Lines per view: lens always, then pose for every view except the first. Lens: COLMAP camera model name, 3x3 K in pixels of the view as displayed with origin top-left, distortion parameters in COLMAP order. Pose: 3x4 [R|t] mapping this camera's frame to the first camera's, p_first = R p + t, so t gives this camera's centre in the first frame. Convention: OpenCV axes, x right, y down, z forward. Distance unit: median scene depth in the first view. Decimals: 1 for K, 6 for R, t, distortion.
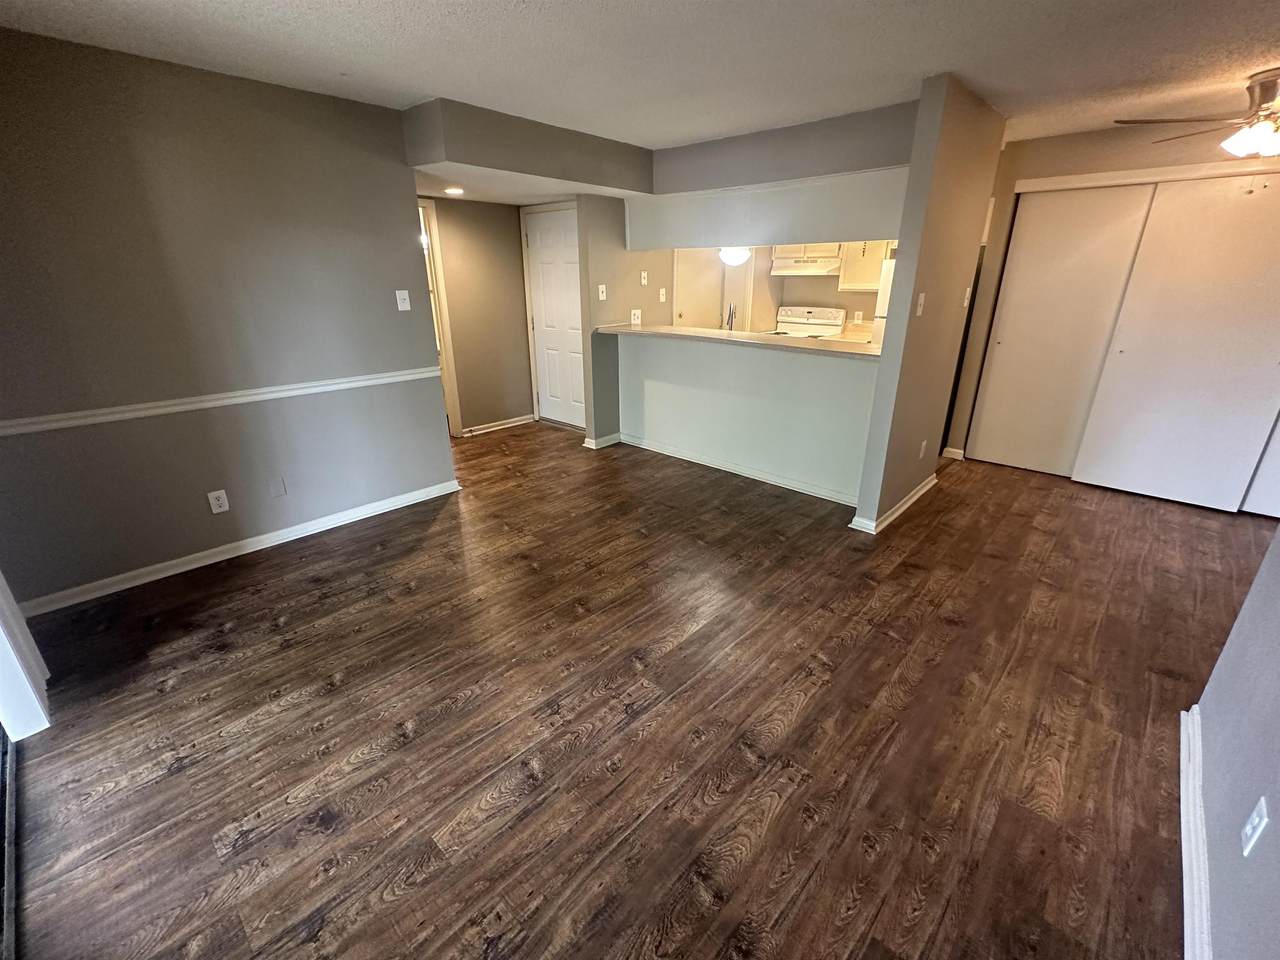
lens RADIAL K [[554.9, 0, 640.0], [0, 554.9, 480.0], [0, 0, 1]] dist [-0.002606, -0.000461]
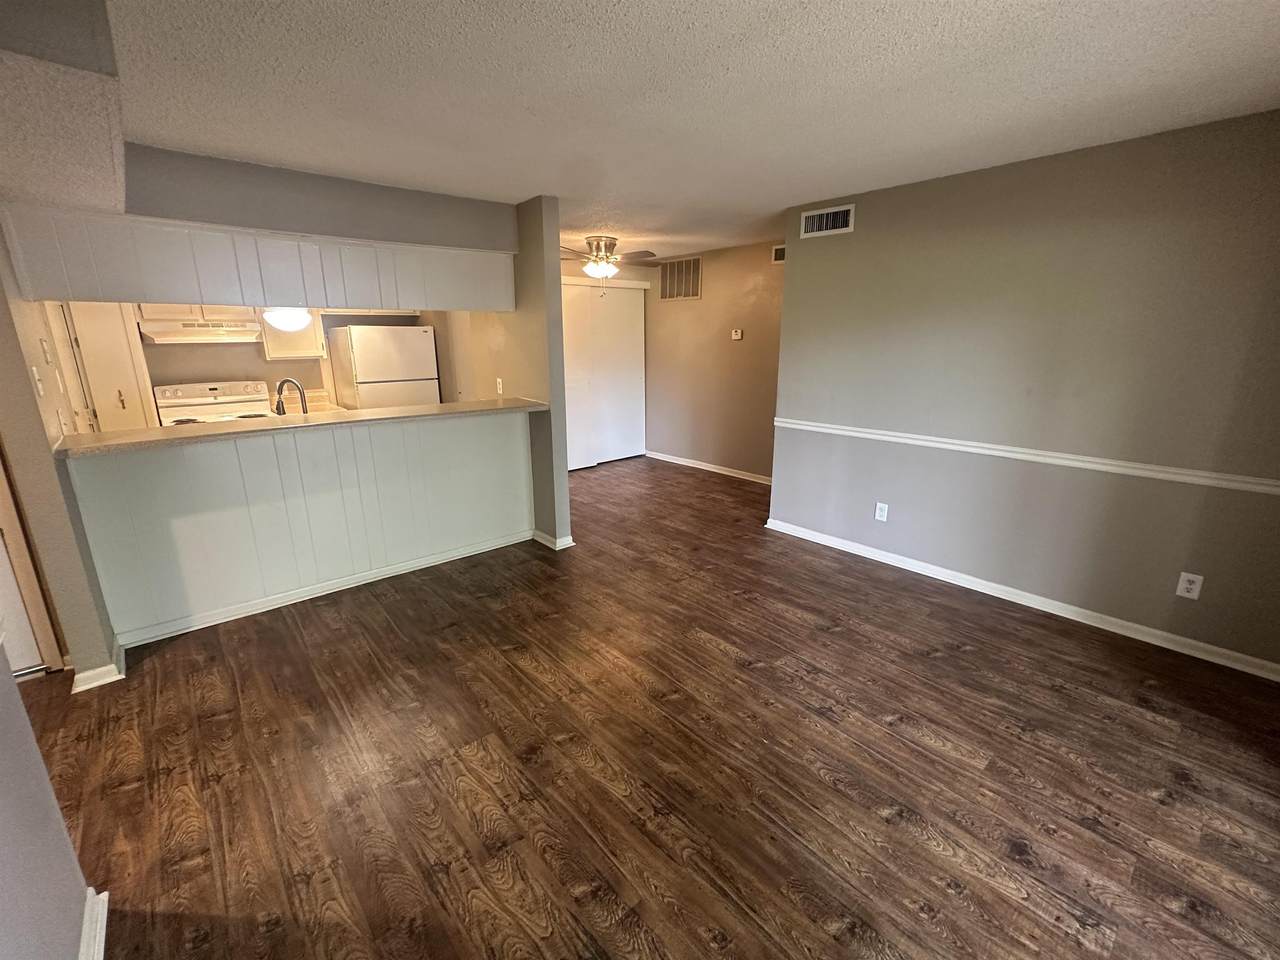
lens RADIAL K [[548.7, 0, 640.0], [0, 548.7, 480.0], [0, 0, 1]] dist [-0.002867, 0.000183]
pose [[0.094701, -0.255344, 0.962201, -1.106132], [0.351544, 0.912852, 0.207649, -0.372835], [-0.931369, 0.318592, 0.176213, 0.963565]]
